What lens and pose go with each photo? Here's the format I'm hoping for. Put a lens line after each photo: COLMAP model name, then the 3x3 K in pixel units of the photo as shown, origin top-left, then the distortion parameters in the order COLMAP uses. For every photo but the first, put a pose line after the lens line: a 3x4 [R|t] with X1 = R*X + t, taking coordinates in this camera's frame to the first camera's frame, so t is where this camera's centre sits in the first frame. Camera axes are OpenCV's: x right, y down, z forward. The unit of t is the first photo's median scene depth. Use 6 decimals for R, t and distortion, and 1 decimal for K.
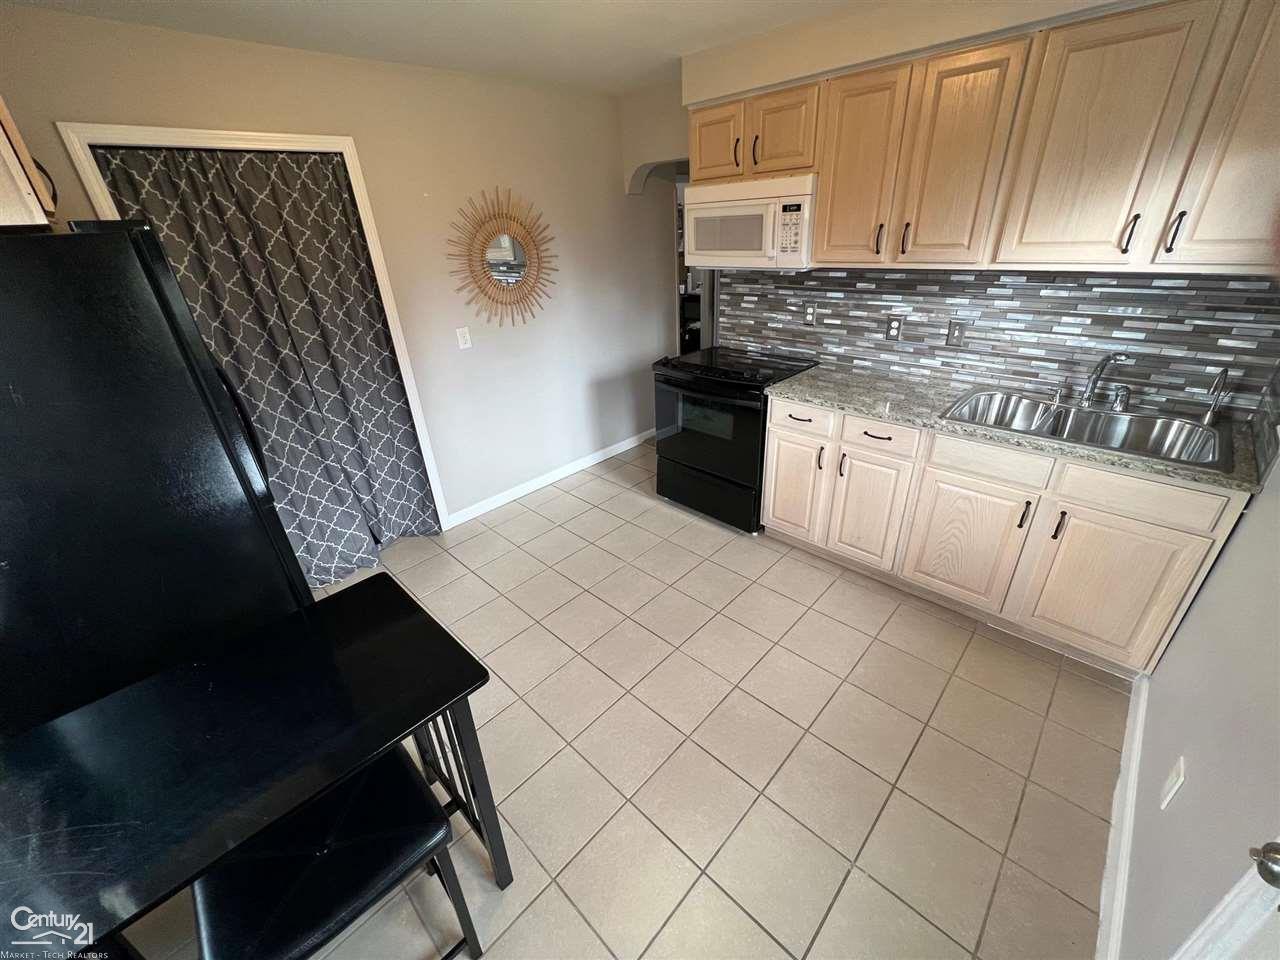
lens RADIAL K [[514.4, 0, 639.4], [0, 514.4, 479.9], [0, 0, 1]] dist [-0.001001, -0.000188]
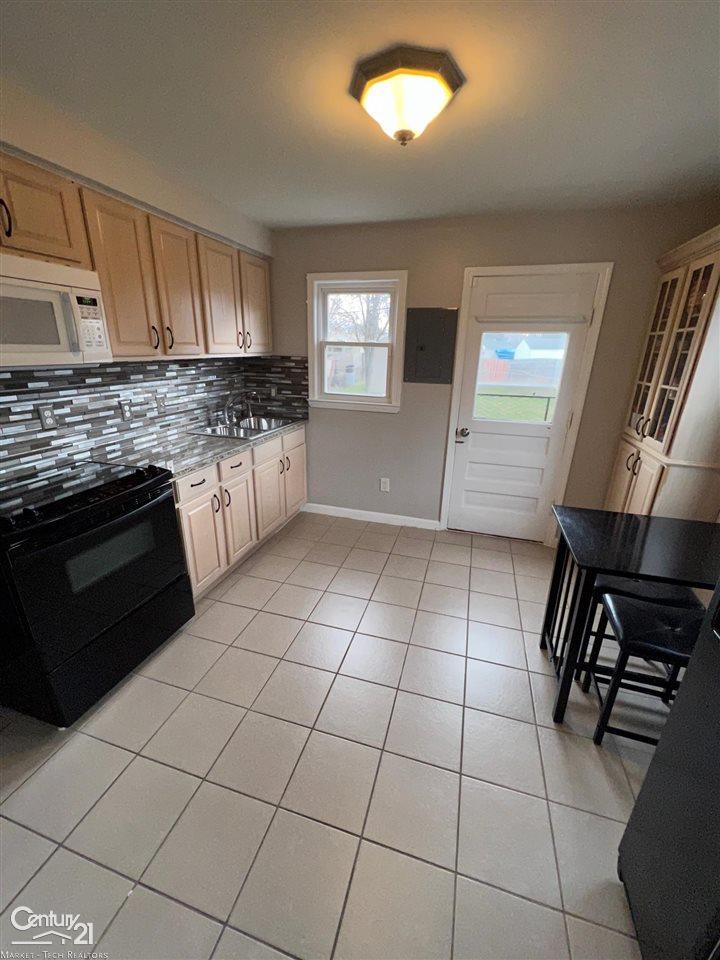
lens RADIAL K [[385.8, 0, 363.1], [0, 385.8, 481.4], [0, 0, 1]] dist [-0.001001, -0.000188]
pose [[-0.464823, -0.254806, 0.847947, -0.621292], [0.399573, 0.794258, 0.457708, -0.385362], [-0.790115, 0.551569, -0.267376, 0.966264]]
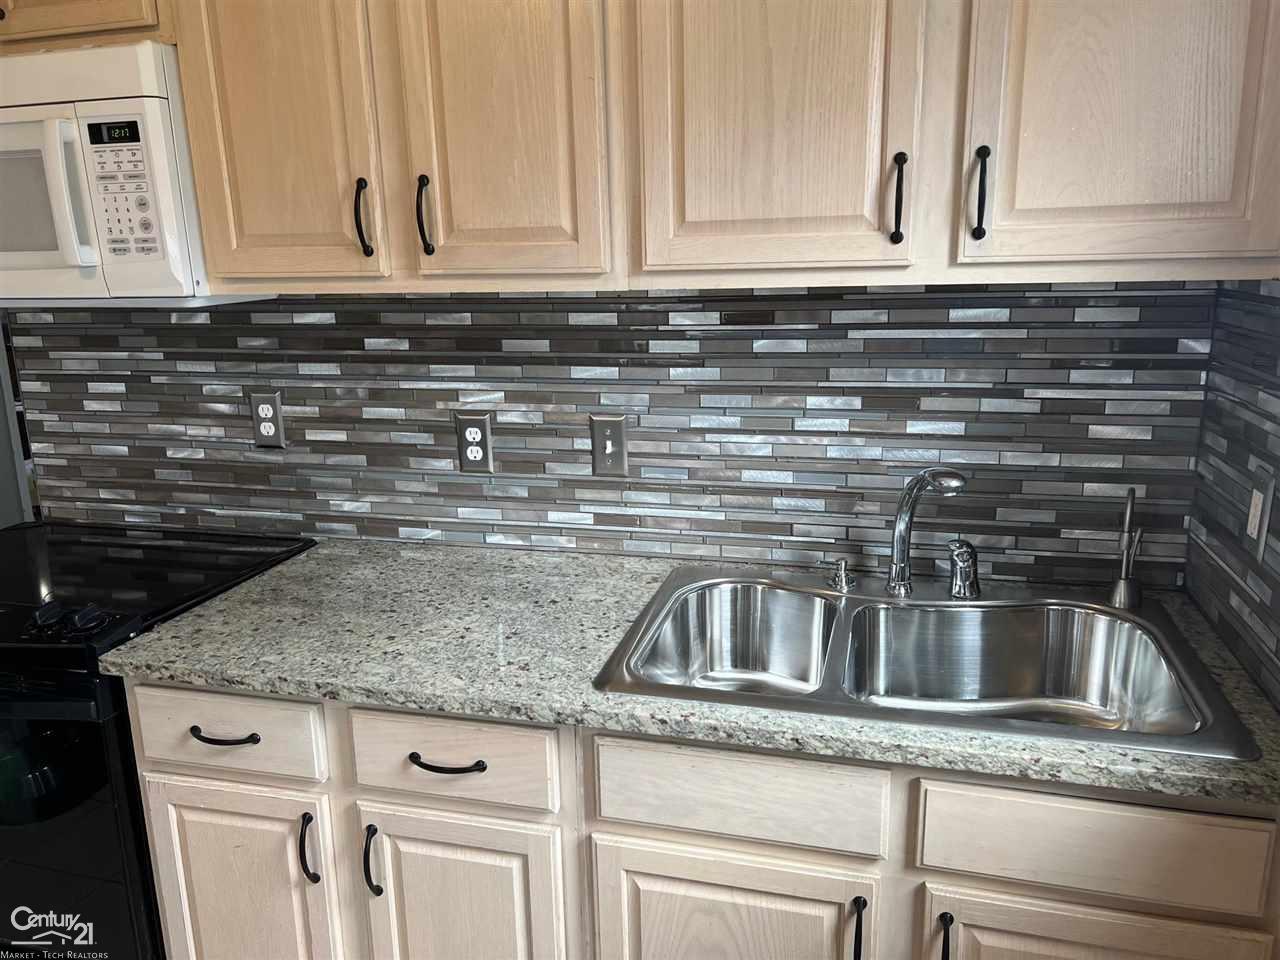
lens RADIAL K [[957.9, 0, 639.2], [0, 957.9, 475.4], [0, 0, 1]] dist [0.047641, -0.015476]
pose [[0.871213, -0.081449, 0.484101, 0.267145], [0.200814, 0.958986, -0.200048, -0.105789], [-0.447952, 0.271499, 0.851838, 0.346146]]
